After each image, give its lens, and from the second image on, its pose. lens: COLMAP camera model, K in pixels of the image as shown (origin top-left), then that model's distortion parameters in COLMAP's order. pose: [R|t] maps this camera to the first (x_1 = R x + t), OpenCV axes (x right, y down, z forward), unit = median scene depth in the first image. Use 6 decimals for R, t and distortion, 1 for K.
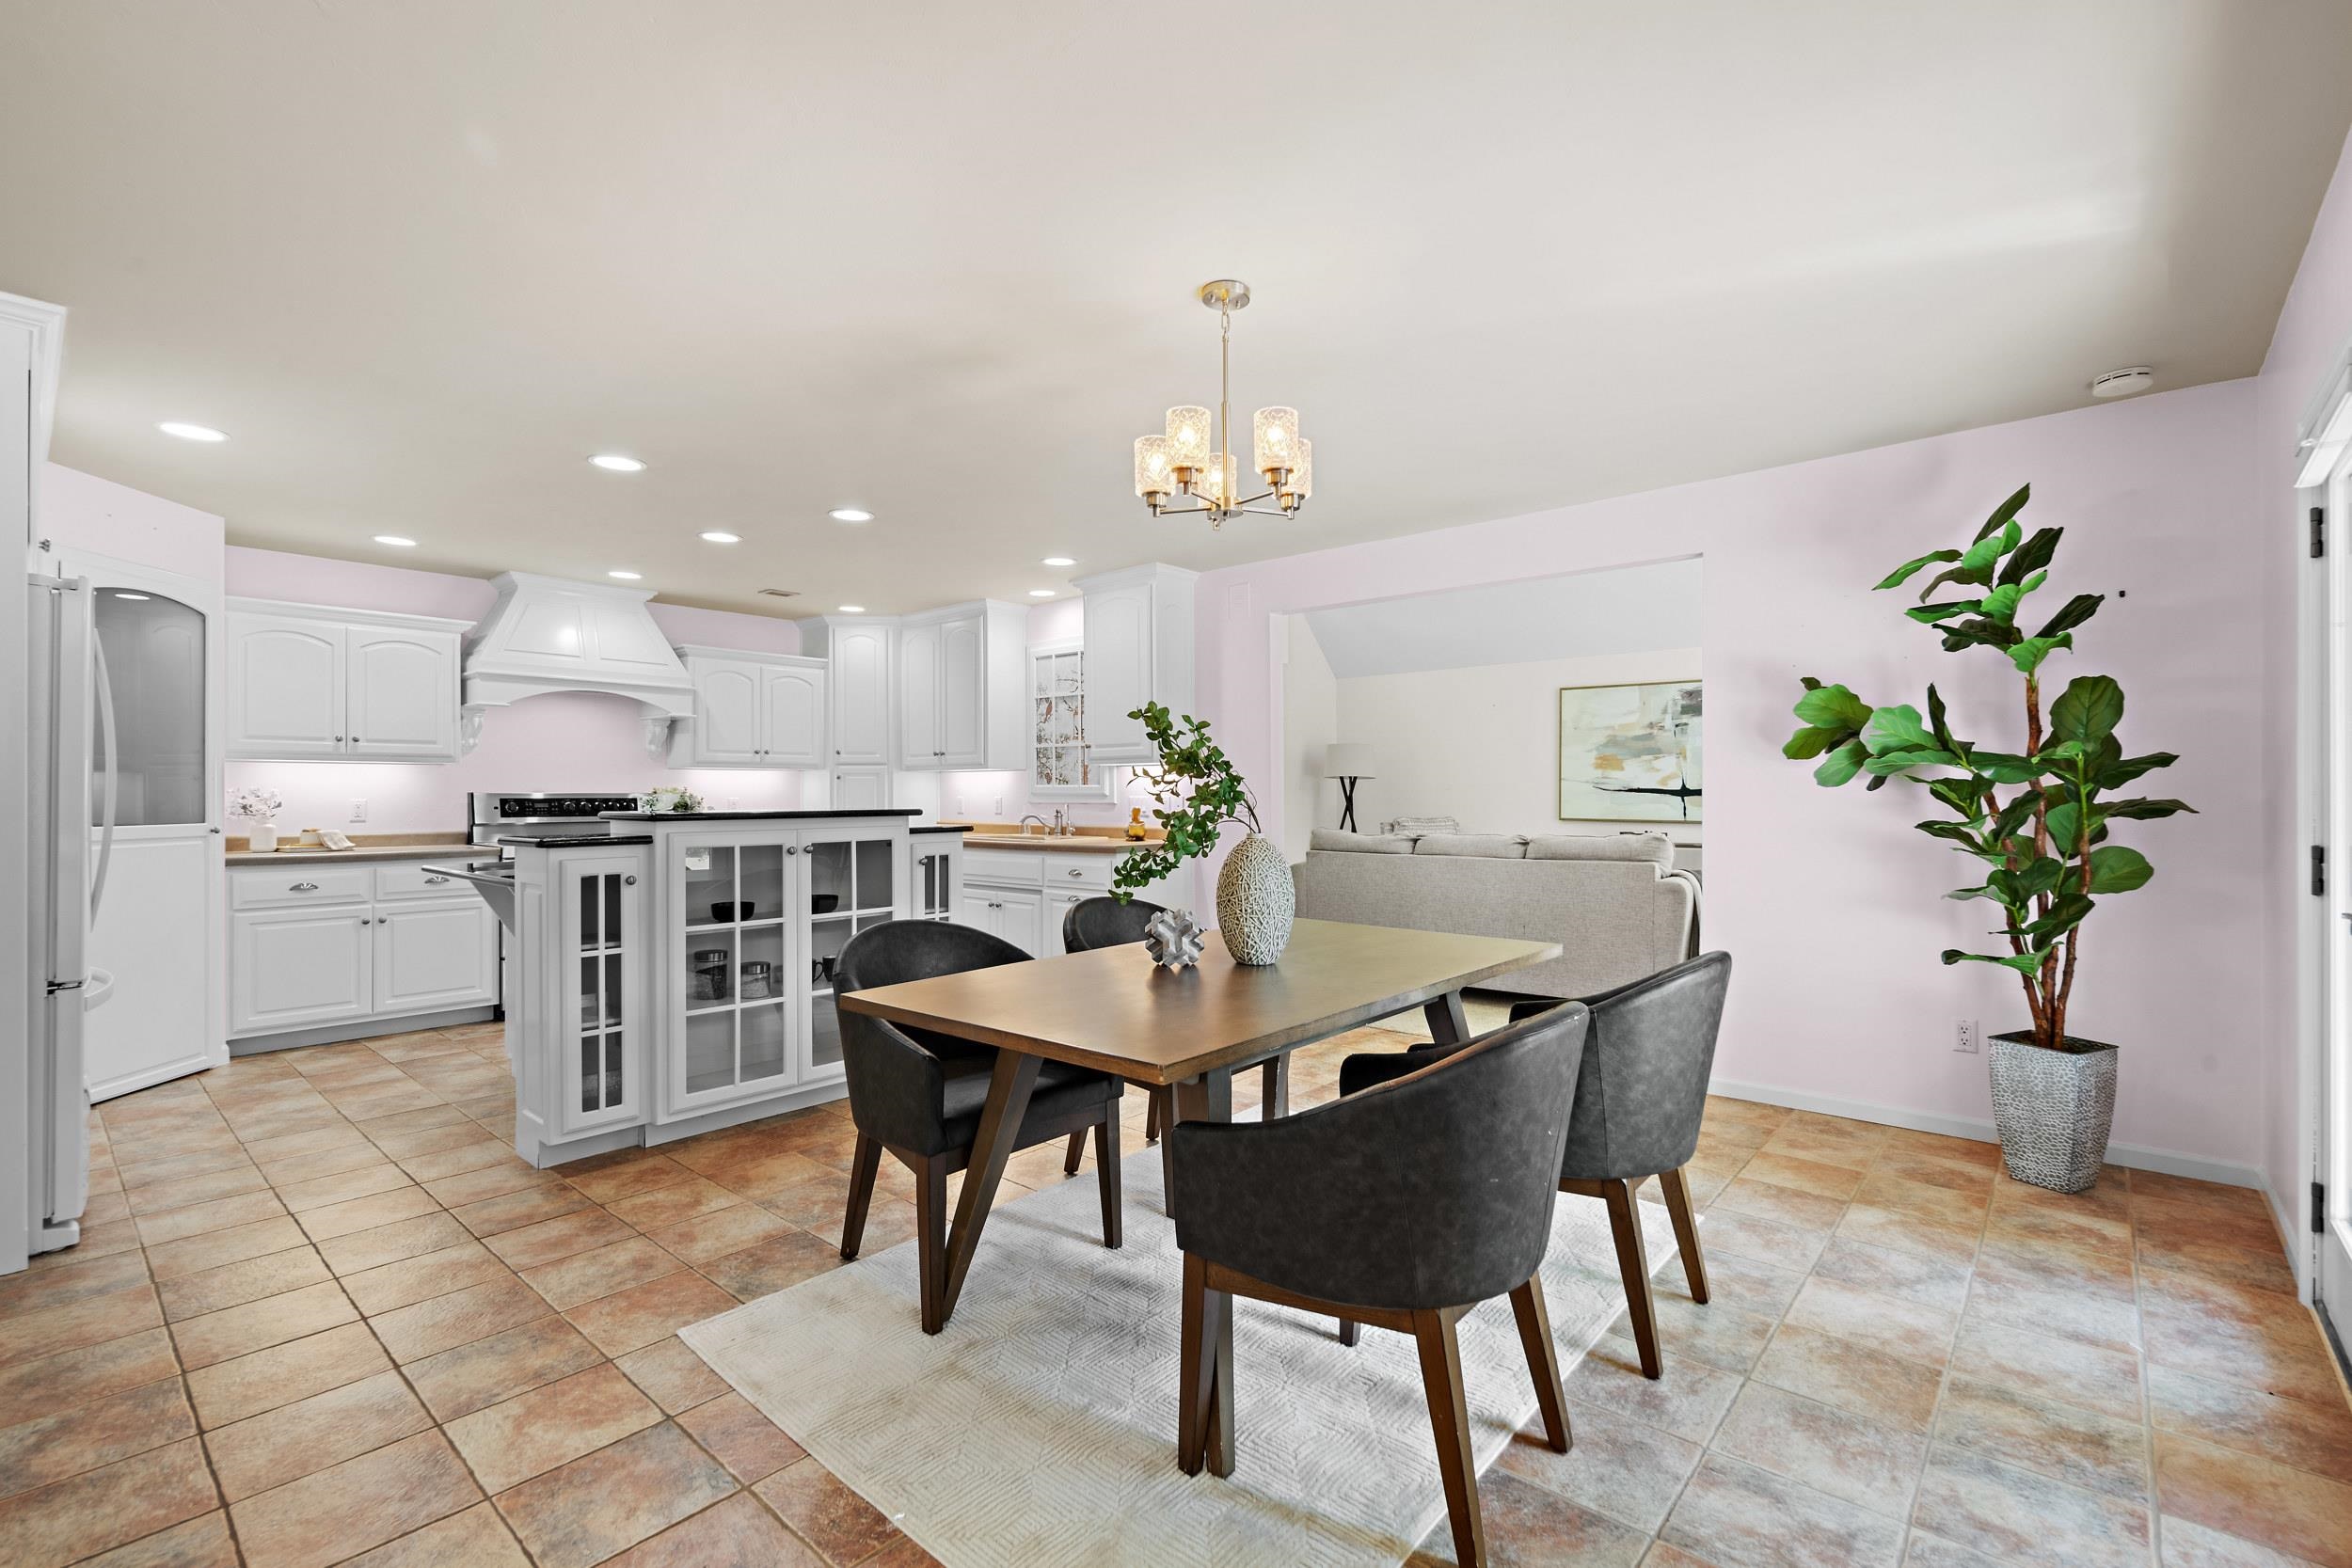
lens RADIAL K [[1029.1, 0, 1176.0], [0, 1029.1, 784.0], [0, 0, 1]] dist [-0.001498, -0.001004]
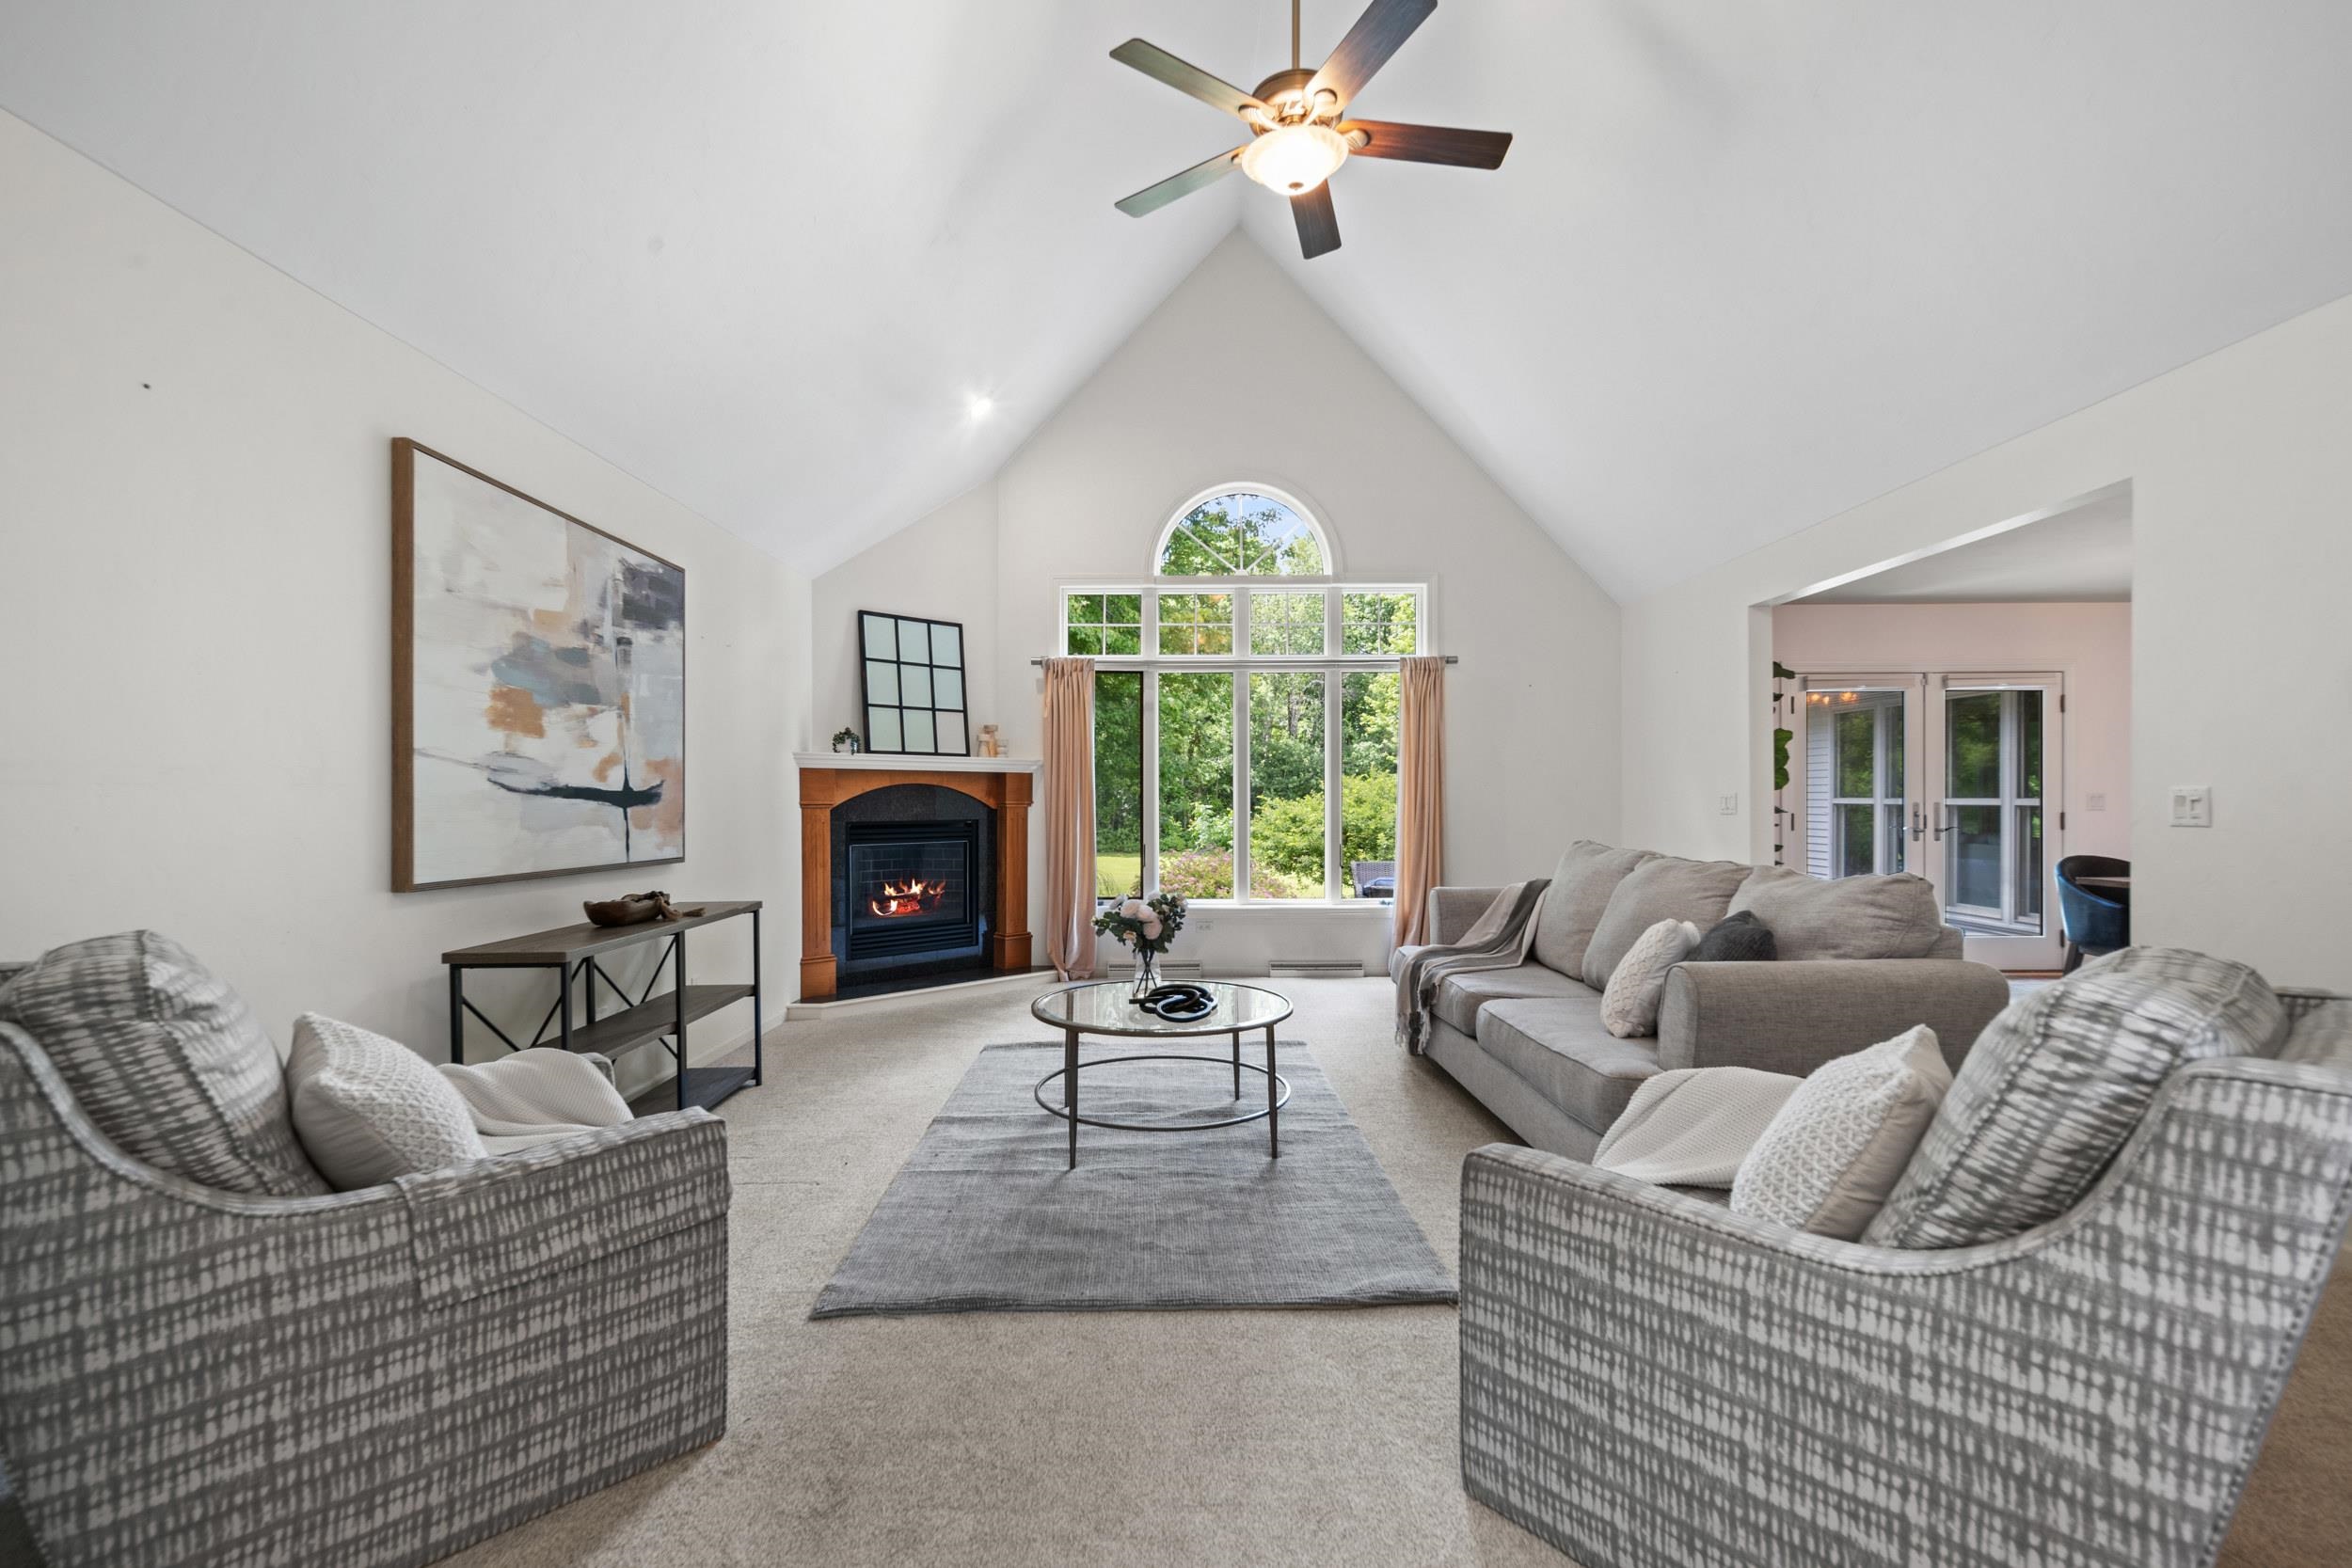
lens RADIAL K [[1029.1, 0, 1176.0], [0, 1029.1, 784.0], [0, 0, 1]] dist [-0.001498, -0.001004]
pose [[-0.652480, 0.012924, 0.757696, 0.034226], [-0.003176, 0.999799, -0.019788, 0.027299], [-0.757799, -0.015318, -0.652308, 2.936745]]
